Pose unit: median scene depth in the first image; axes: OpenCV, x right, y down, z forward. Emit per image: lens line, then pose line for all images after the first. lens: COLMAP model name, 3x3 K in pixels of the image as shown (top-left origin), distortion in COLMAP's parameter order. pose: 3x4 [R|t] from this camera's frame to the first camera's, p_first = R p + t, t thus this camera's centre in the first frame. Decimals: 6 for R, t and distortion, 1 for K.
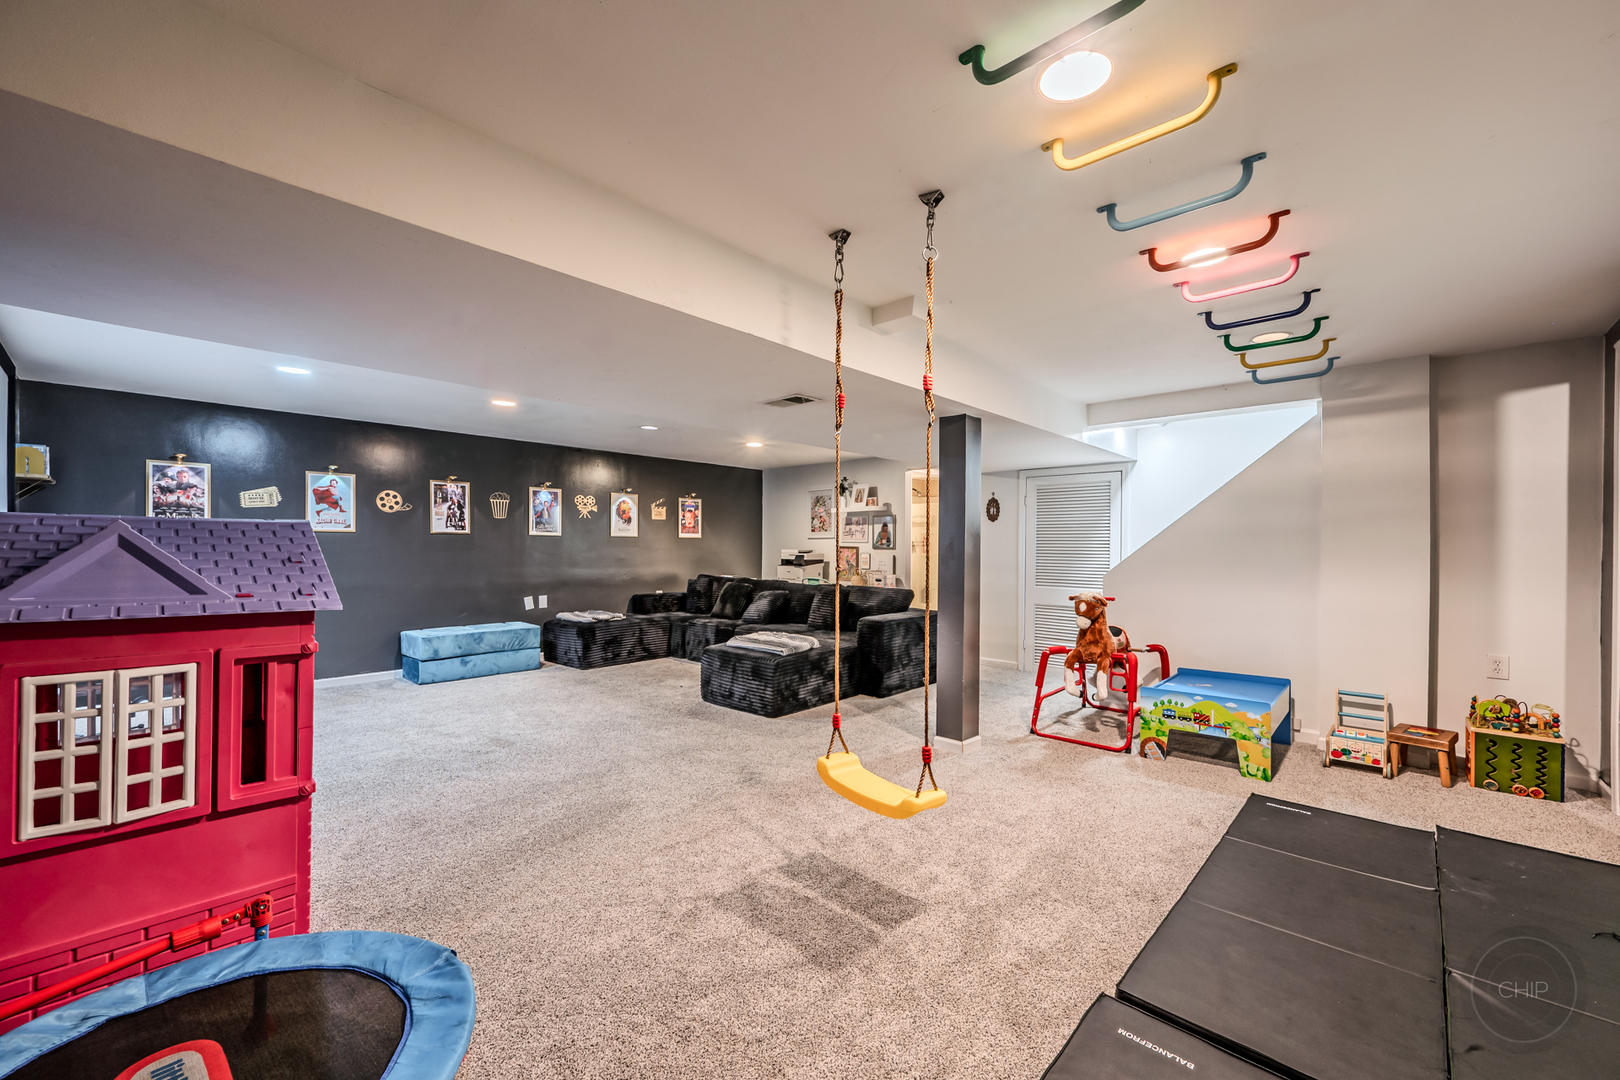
lens RADIAL K [[641.7, 0, 810.1], [0, 641.7, 542.1], [0, 0, 1]] dist [-0.000894, -0.000039]
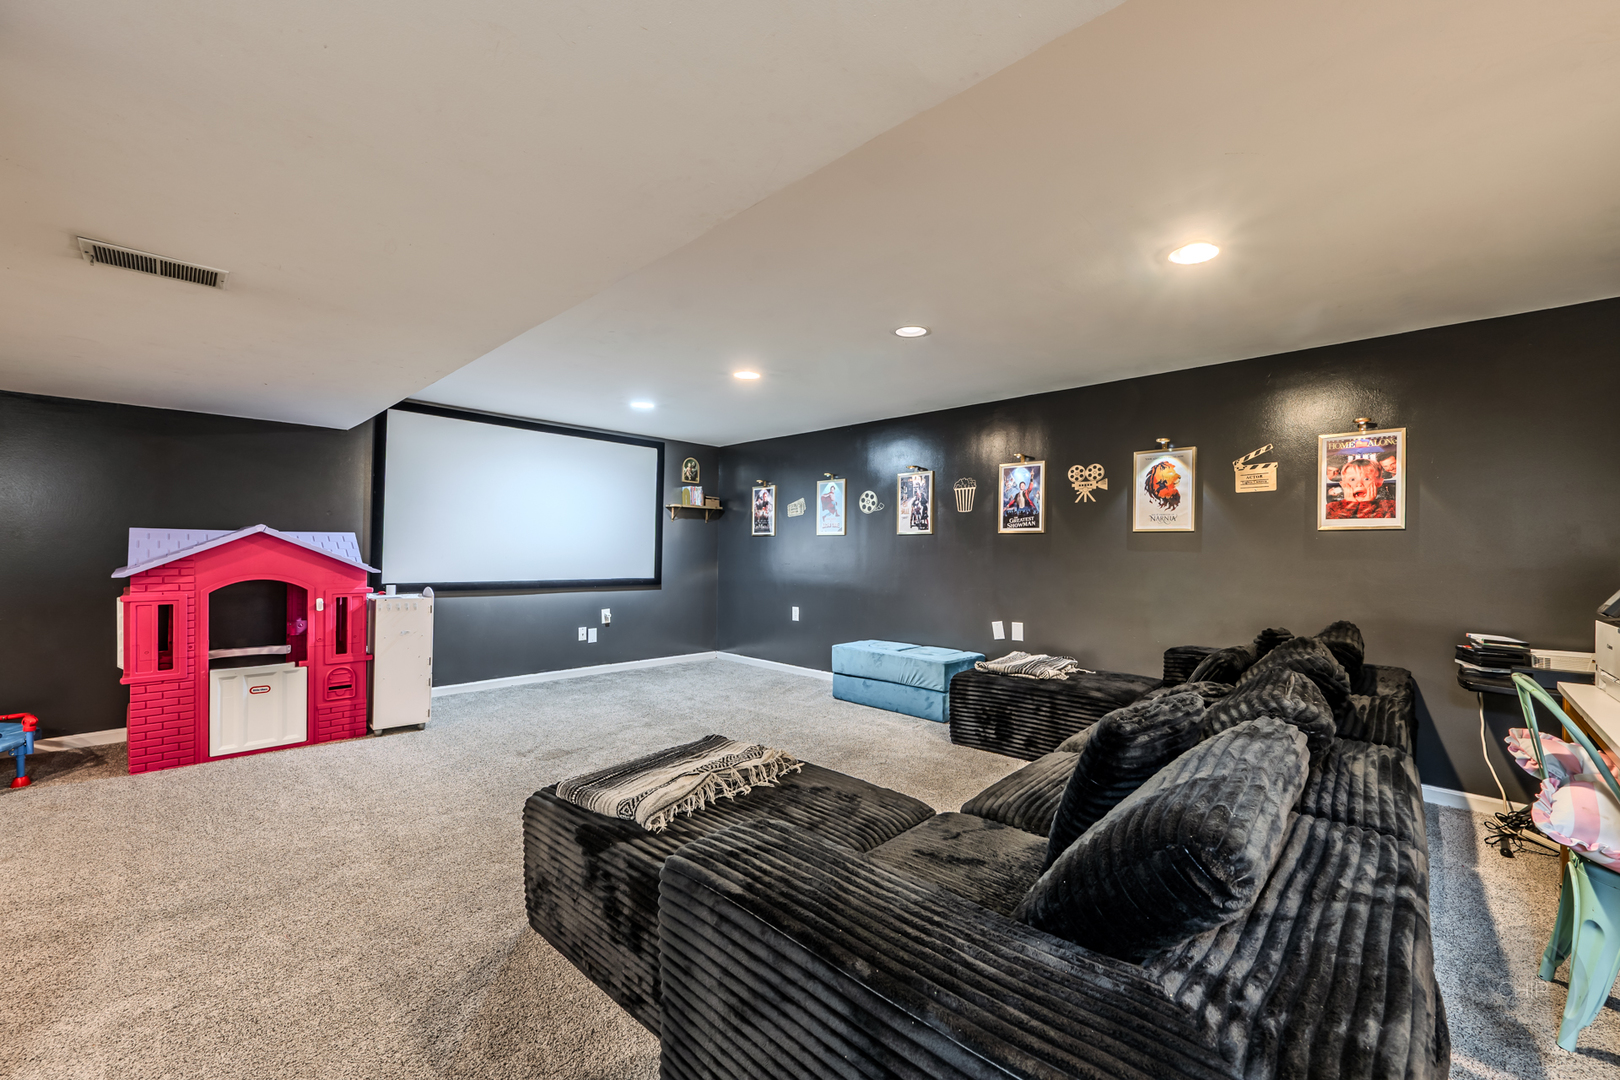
lens RADIAL K [[641.7, 0, 808.7], [0, 641.7, 548.6], [0, 0, 1]] dist [-0.000894, -0.000039]
pose [[-0.004194, -0.004004, -0.999983, 0.281893], [-0.000528, 0.999992, -0.004001, 0.009107], [0.999991, 0.000511, -0.004196, 0.850226]]
